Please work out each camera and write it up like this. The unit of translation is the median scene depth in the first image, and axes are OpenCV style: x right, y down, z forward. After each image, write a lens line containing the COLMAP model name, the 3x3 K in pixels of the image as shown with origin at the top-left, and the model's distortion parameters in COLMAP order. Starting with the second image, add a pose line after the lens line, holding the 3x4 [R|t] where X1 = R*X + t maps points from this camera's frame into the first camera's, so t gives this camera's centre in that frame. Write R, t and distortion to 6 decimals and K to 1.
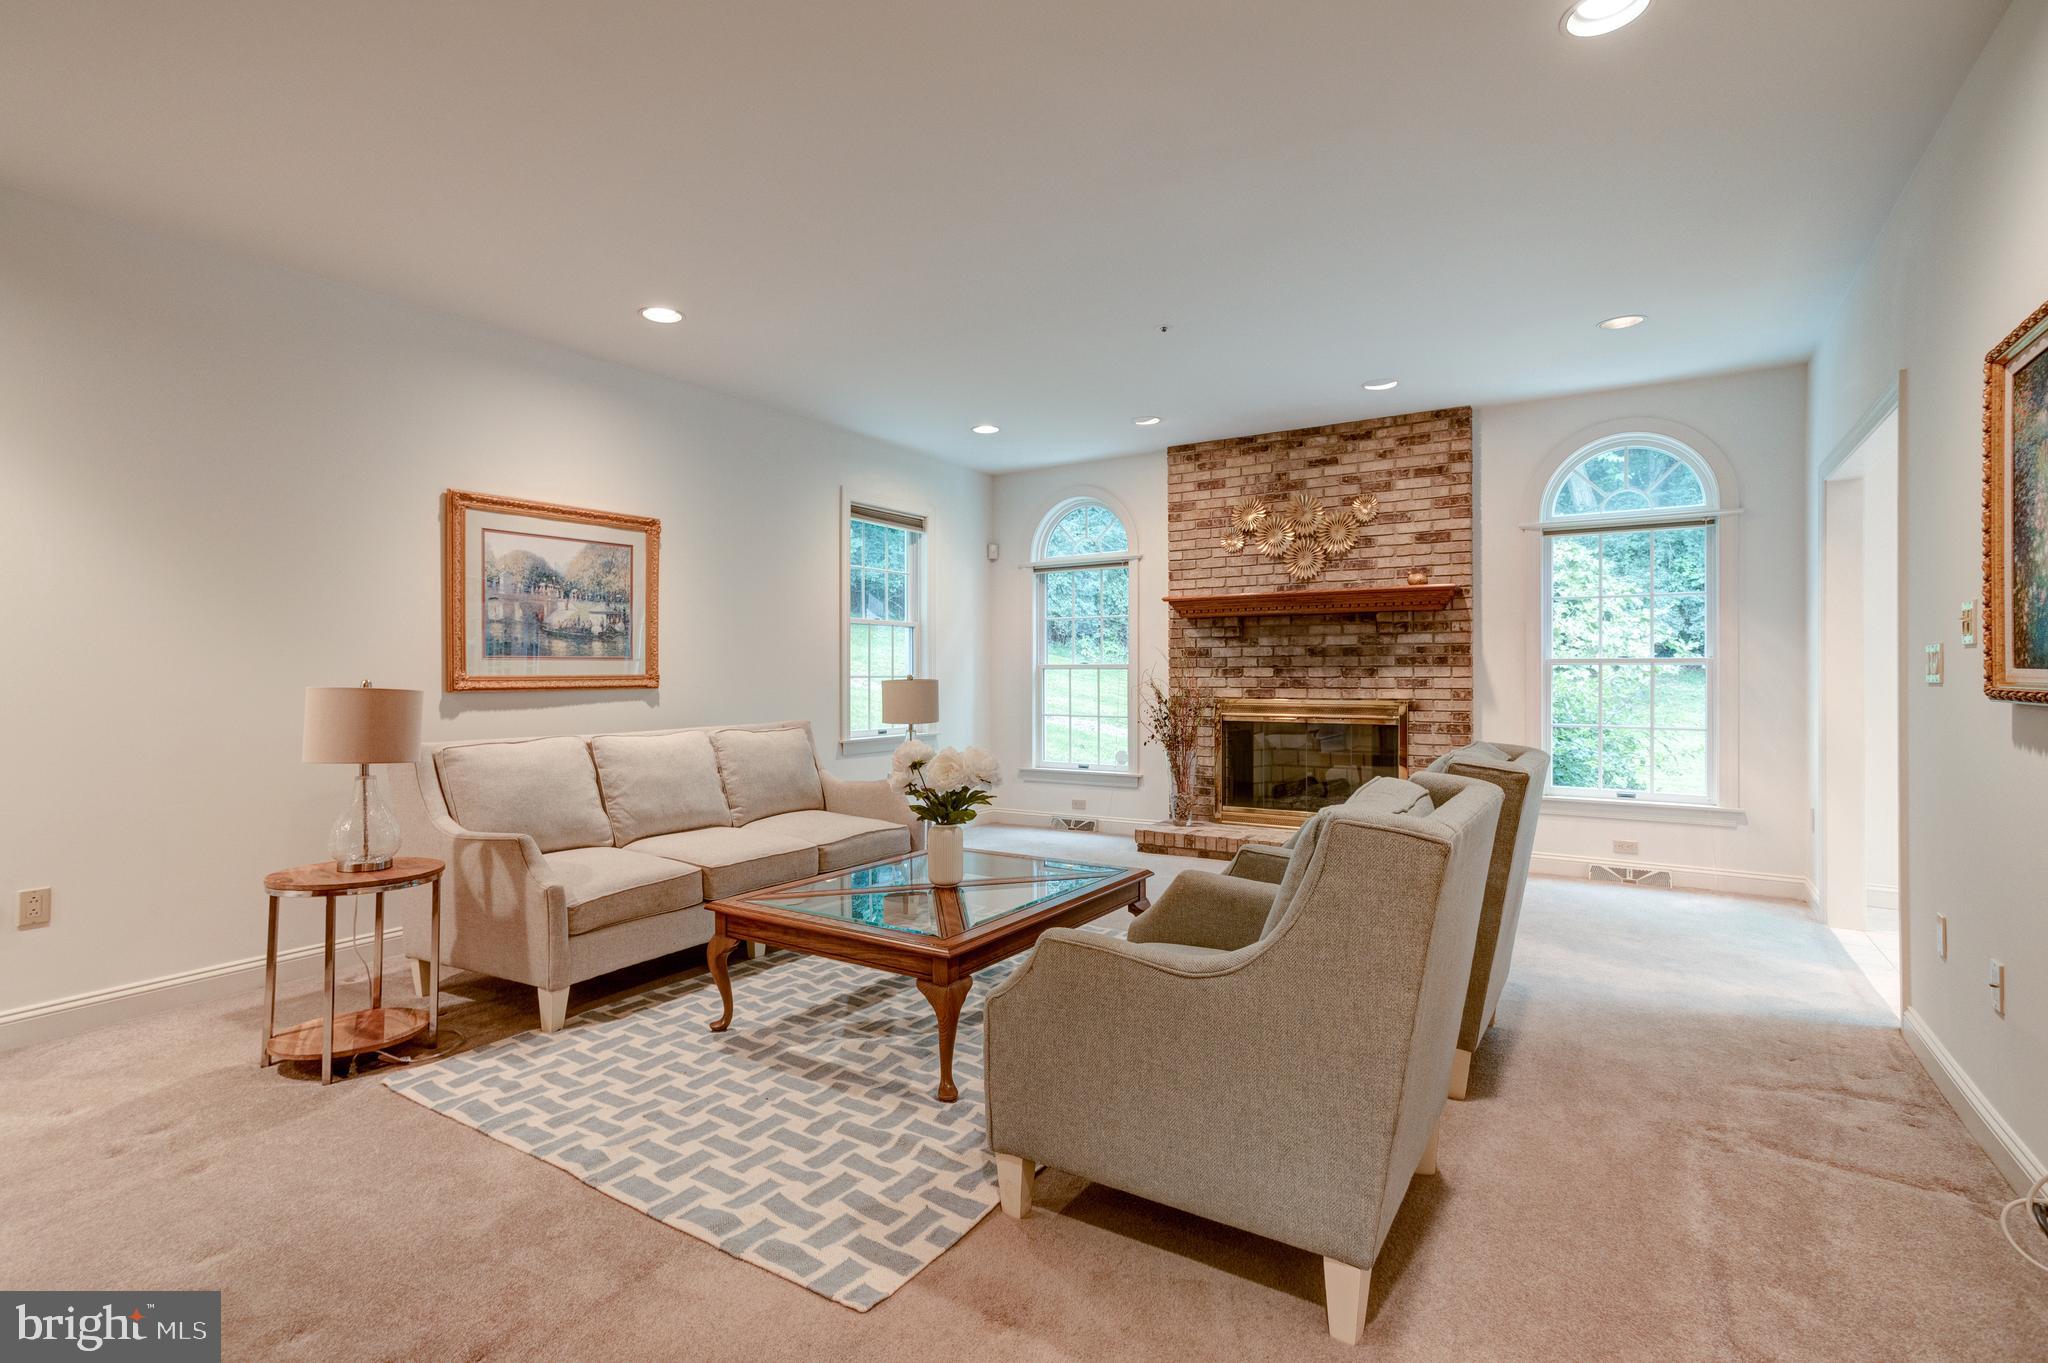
lens RADIAL K [[966.6, 0, 1011.4], [0, 966.6, 680.2], [0, 0, 1]] dist [-0.013204, 0.004817]
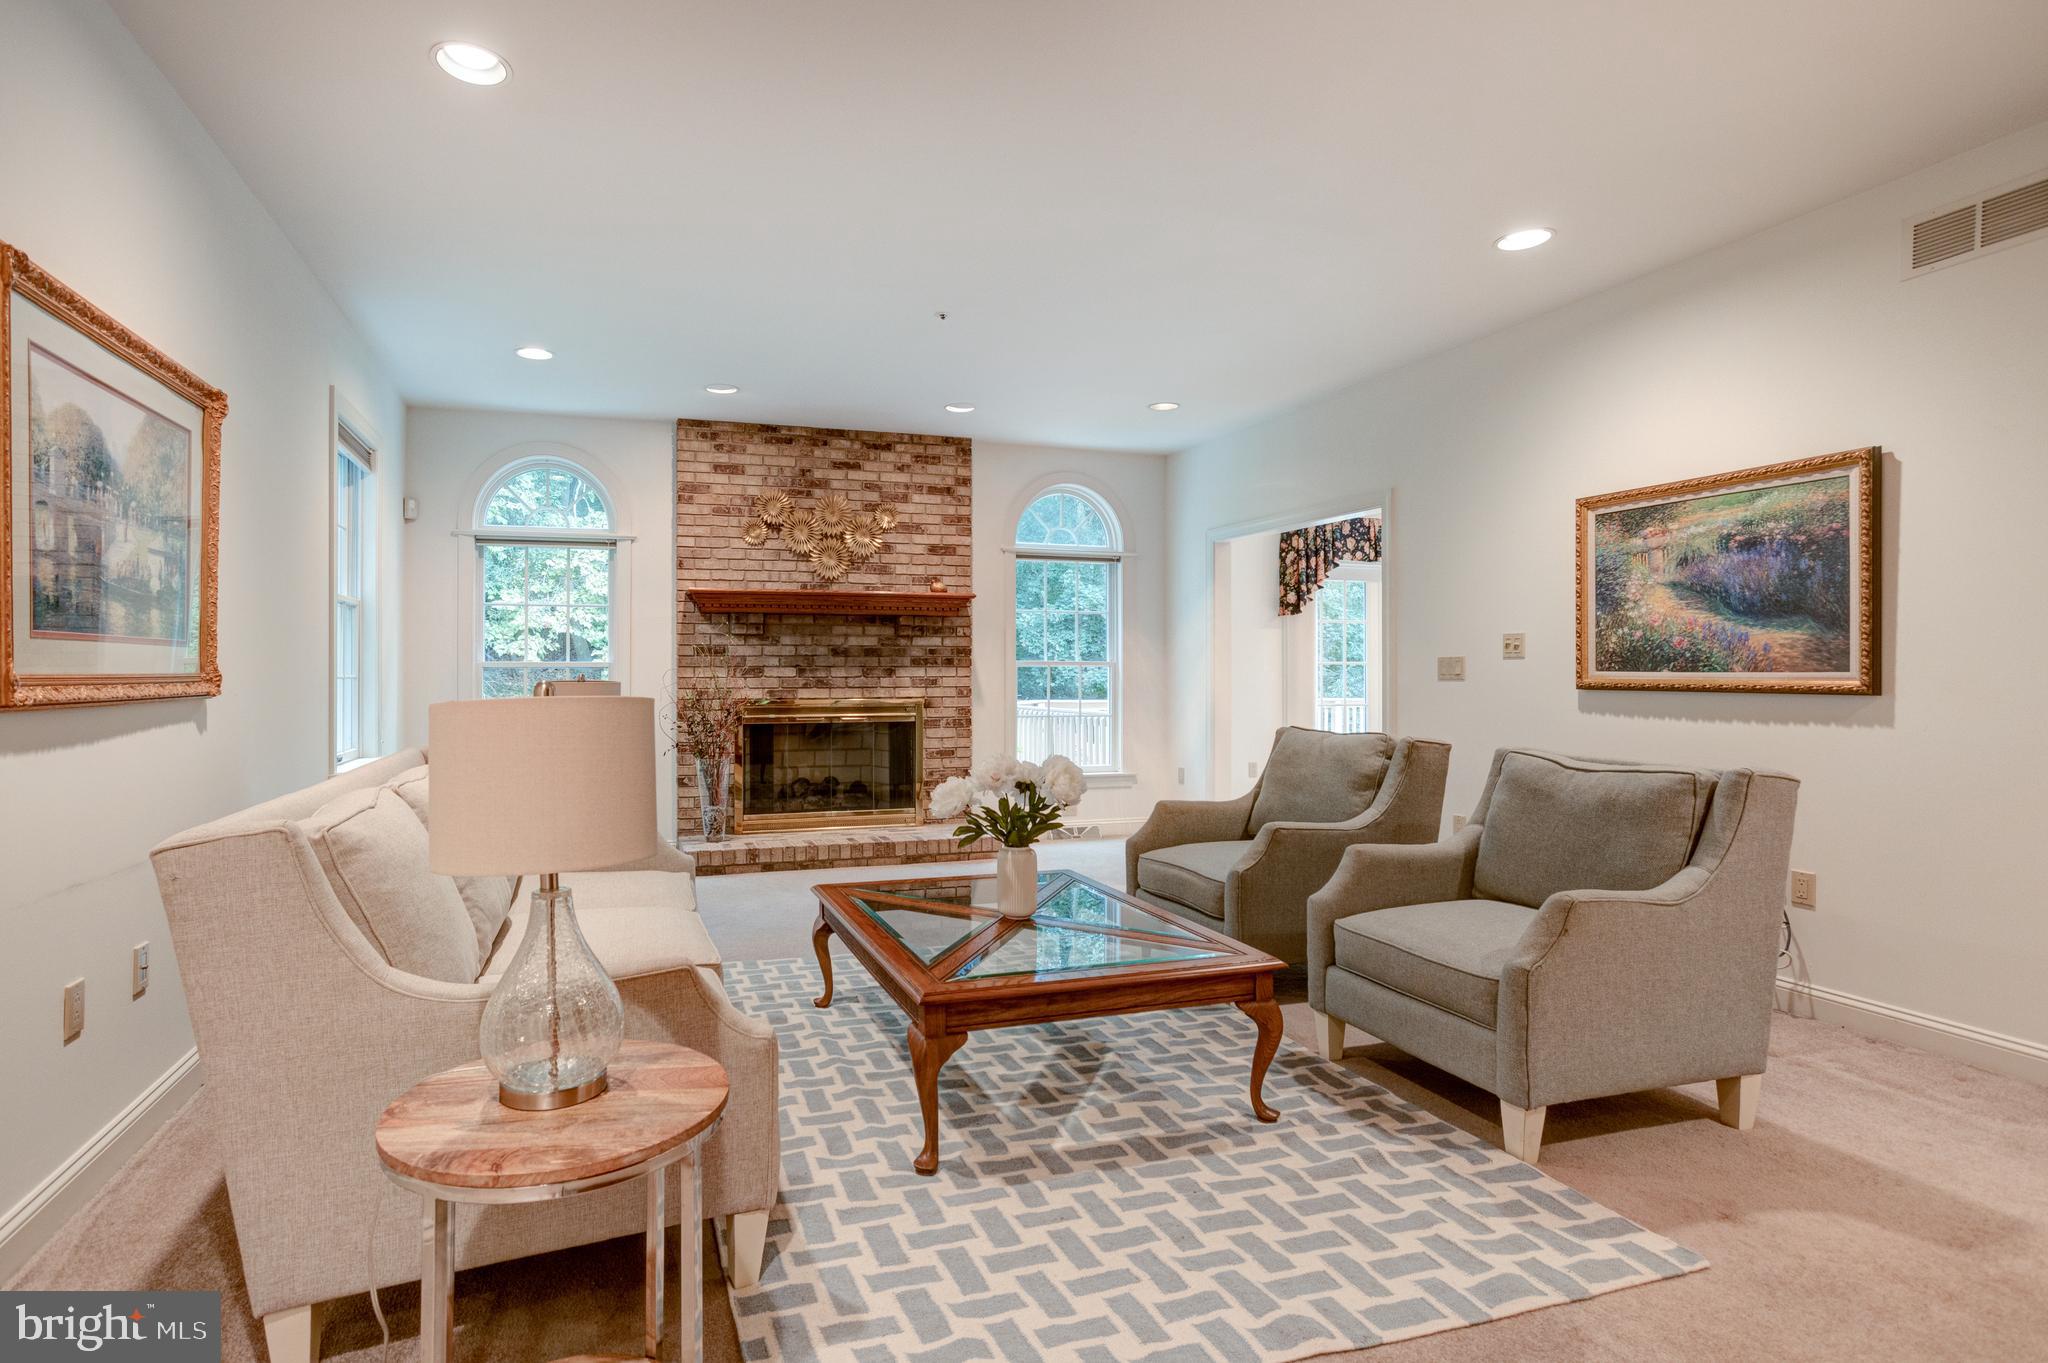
lens RADIAL K [[966.6, 0, 1011.5], [0, 966.6, 683.9], [0, 0, 1]] dist [-0.013204, 0.004817]
pose [[0.648472, -0.007597, 0.761201, -0.354545], [0.006300, 0.999970, 0.004614, 0.000606], [-0.761213, 0.001804, 0.648500, 0.217065]]
